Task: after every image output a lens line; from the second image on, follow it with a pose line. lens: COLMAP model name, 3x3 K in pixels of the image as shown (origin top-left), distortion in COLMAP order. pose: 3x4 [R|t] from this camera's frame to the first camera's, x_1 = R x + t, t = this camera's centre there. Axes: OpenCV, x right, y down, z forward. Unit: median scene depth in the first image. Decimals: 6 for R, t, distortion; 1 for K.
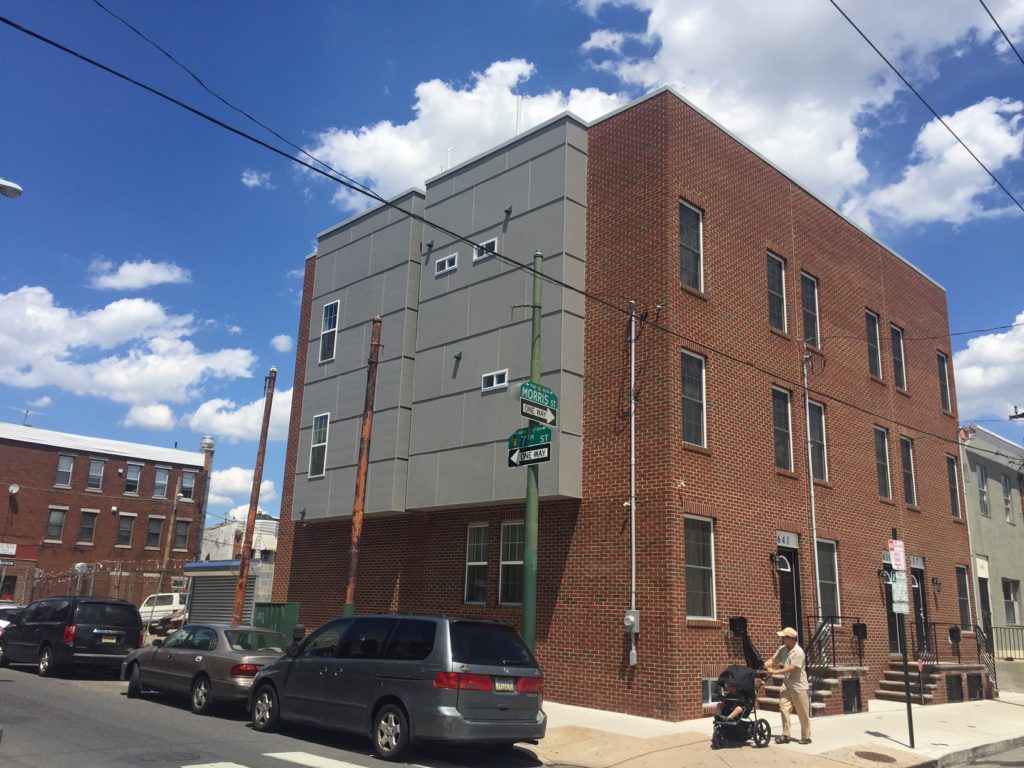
lens RADIAL K [[864.2, 0, 512.0], [0, 864.2, 384.0], [0, 0, 1]] dist [0.077937, -0.099697]
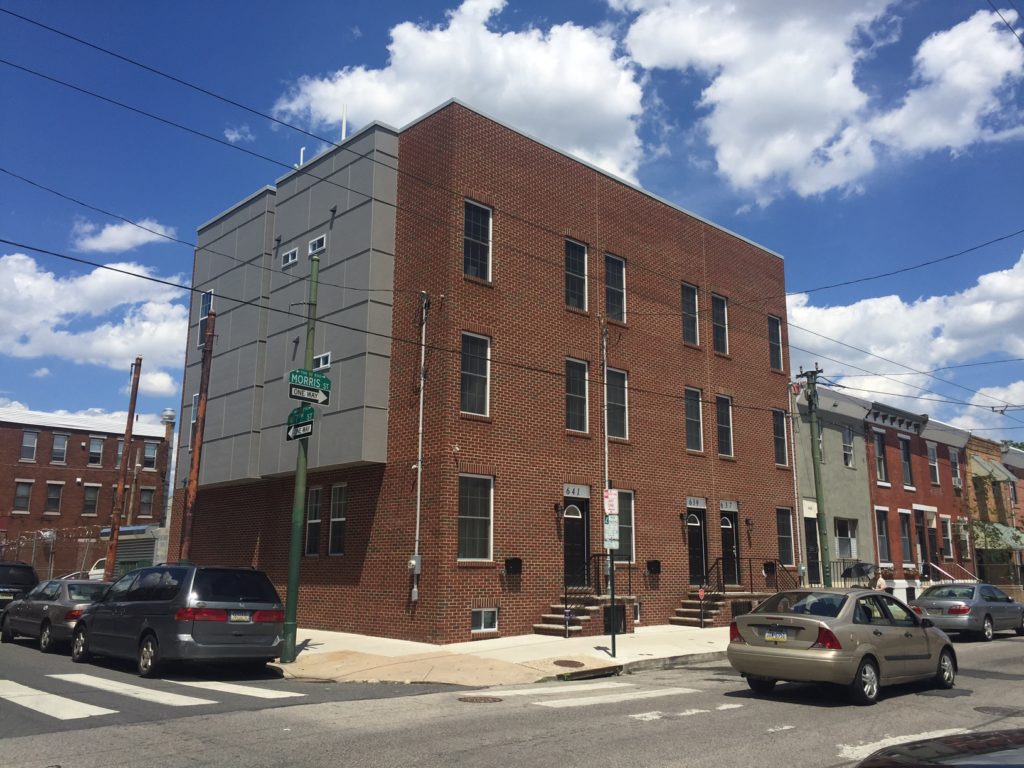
lens RADIAL K [[864.2, 0, 512.0], [0, 864.2, 384.0], [0, 0, 1]] dist [0.077937, -0.099697]
pose [[0.999385, -0.033823, -0.009302, 0.256596], [0.034243, 0.998188, 0.049481, -0.024778], [0.007611, -0.049769, 0.998732, -0.152019]]
